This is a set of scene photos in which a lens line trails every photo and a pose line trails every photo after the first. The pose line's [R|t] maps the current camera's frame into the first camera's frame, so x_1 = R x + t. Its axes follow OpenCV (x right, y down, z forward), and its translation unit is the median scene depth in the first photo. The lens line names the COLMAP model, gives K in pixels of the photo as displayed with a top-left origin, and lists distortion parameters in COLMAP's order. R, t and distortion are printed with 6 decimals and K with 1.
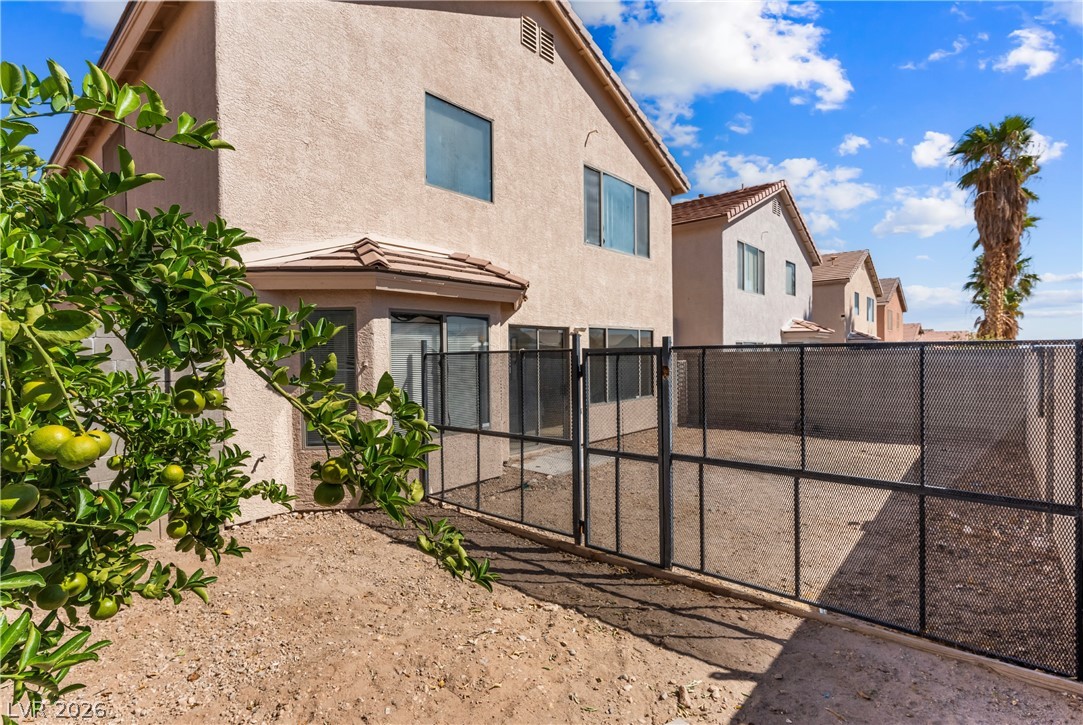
lens RADIAL K [[512.3, 0, 542.6], [0, 512.3, 363.1], [0, 0, 1]] dist [-0.000946, 0.001709]
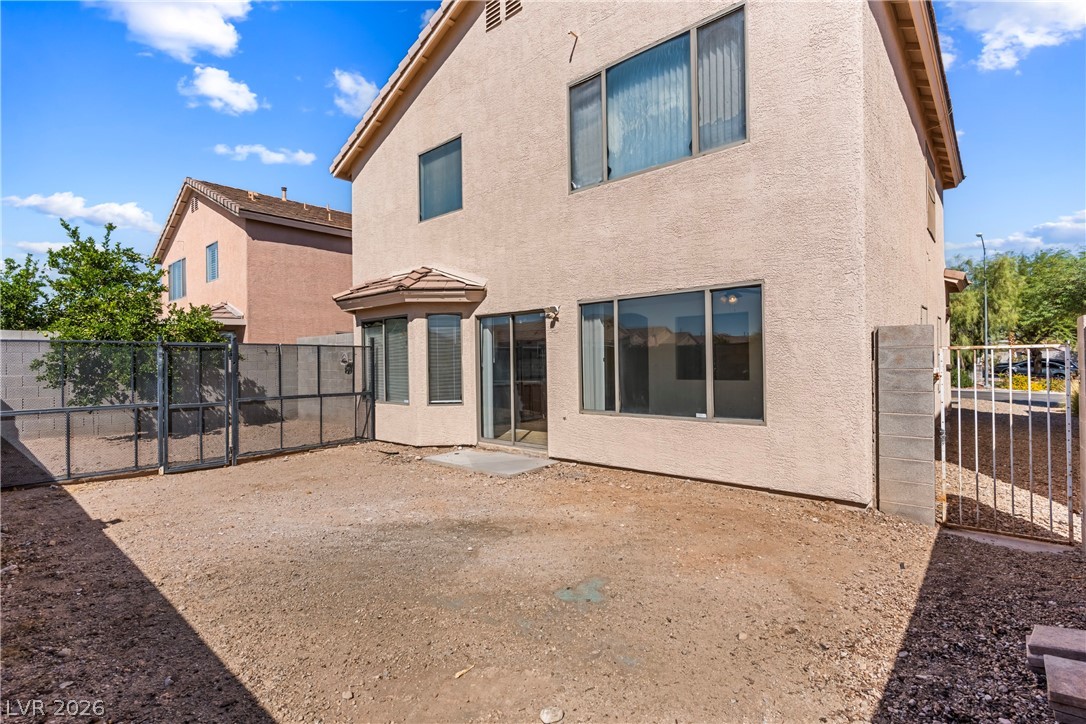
lens RADIAL K [[513.7, 0, 543.7], [0, 513.7, 358.2], [0, 0, 1]] dist [-0.000946, 0.001709]
pose [[0.003580, 0.009001, -0.999953, 0.985689], [0.000507, 0.999959, 0.009003, 0.001137], [0.999993, -0.000539, 0.003575, 1.133859]]
